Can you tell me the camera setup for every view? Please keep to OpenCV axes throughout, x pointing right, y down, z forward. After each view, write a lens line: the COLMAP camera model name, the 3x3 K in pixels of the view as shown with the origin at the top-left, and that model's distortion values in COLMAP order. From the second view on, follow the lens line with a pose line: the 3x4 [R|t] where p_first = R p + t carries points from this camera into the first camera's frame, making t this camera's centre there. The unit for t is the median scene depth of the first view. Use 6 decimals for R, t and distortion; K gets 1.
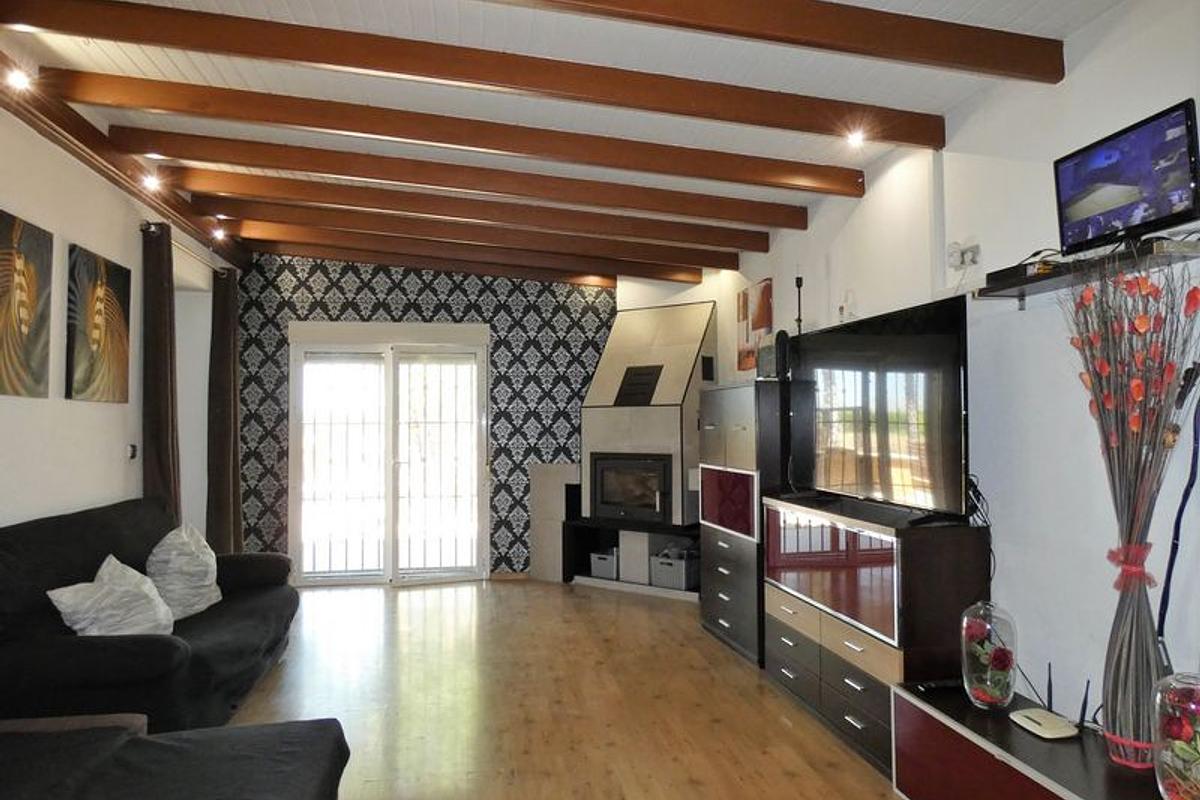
lens RADIAL K [[741.6, 0, 591.9], [0, 741.6, 396.9], [0, 0, 1]] dist [-0.006263, 0.002099]
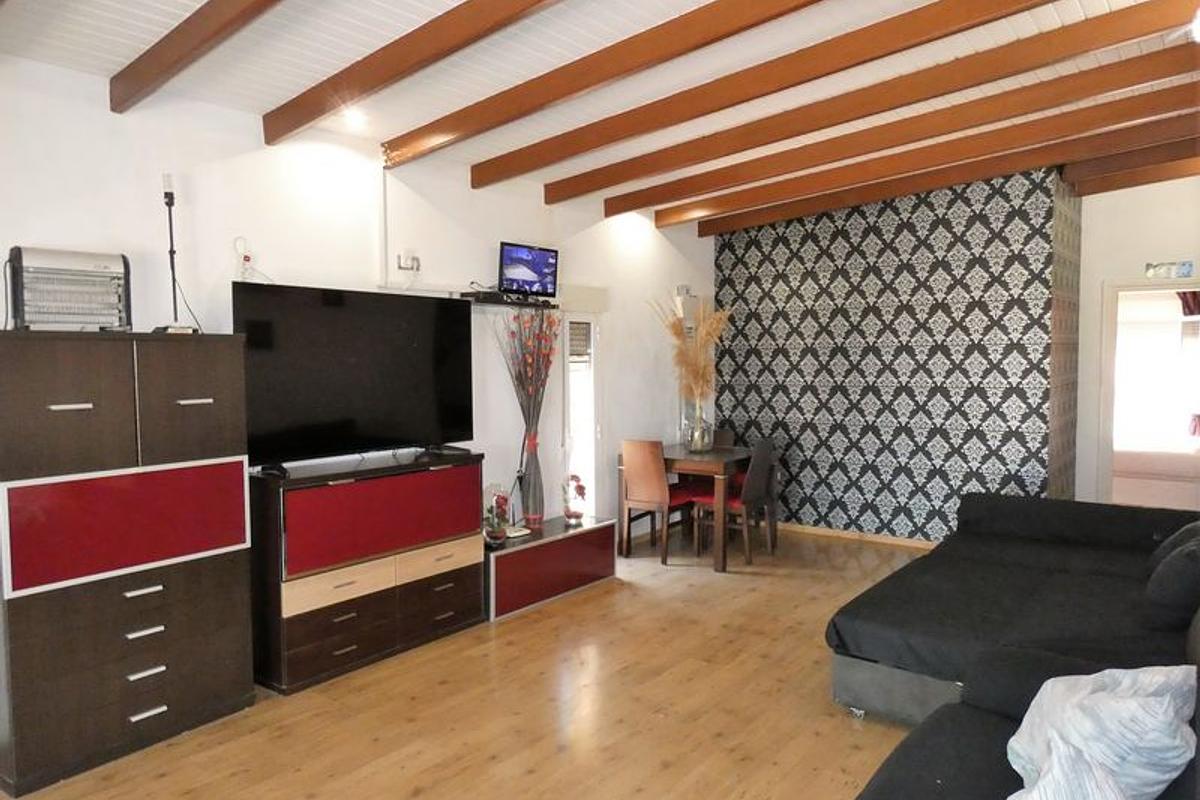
lens RADIAL K [[741.6, 0, 591.9], [0, 741.6, 396.9], [0, 0, 1]] dist [-0.006263, 0.002099]
pose [[-0.641995, -0.036548, 0.765837, -0.401485], [-0.022612, 0.999331, 0.028735, 0.007533], [-0.766375, 0.001131, -0.642392, 0.829184]]
